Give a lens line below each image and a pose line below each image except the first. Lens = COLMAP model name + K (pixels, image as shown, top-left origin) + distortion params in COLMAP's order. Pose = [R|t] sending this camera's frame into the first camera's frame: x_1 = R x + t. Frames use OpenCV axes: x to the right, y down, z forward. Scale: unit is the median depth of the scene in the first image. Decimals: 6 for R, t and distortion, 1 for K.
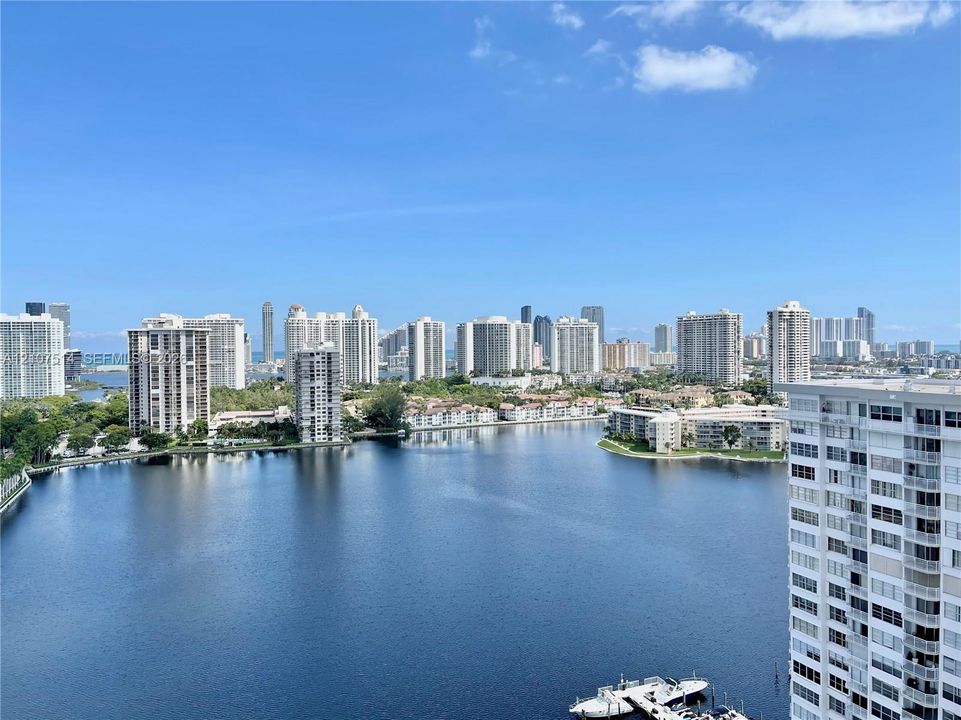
lens RADIAL K [[711.7, 0, 488.5], [0, 711.7, 376.2], [0, 0, 1]] dist [0.032403, -0.042326]
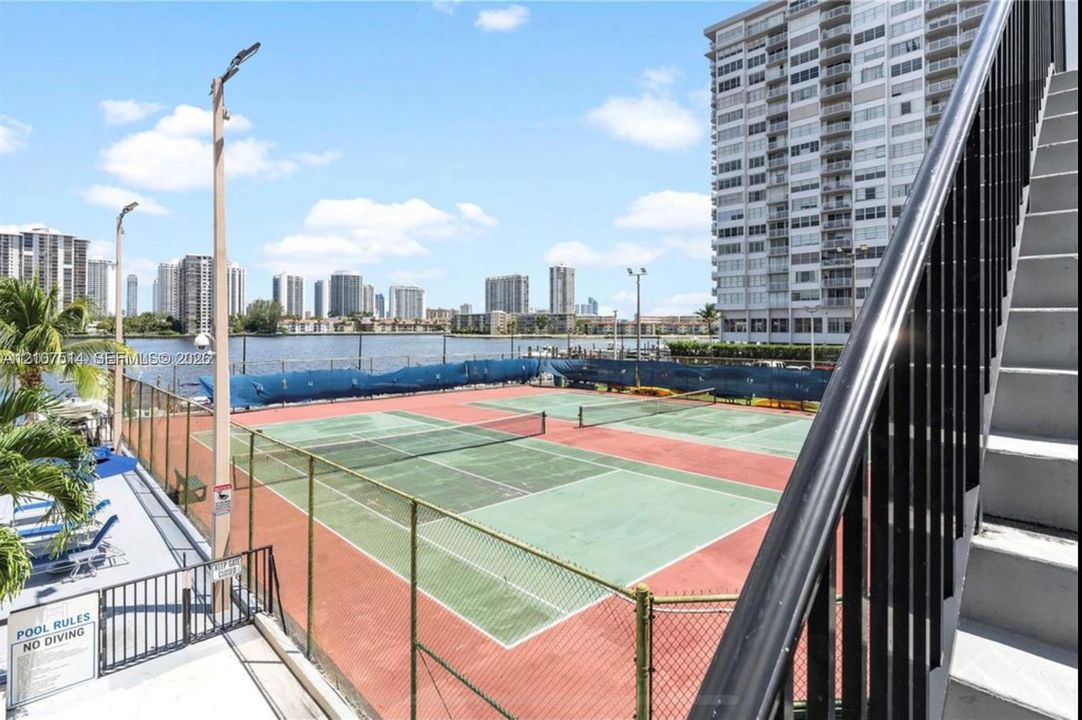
lens RADIAL K [[510.2, 0, 494.1], [0, 510.2, 378.9], [0, 0, 1]] dist [-0.009341, -0.000585]
pose [[0.940003, 0.018327, 0.340673, -0.072214], [-0.009181, 0.999553, -0.028440, 0.177065], [-0.341042, 0.023606, 0.939752, 0.064744]]
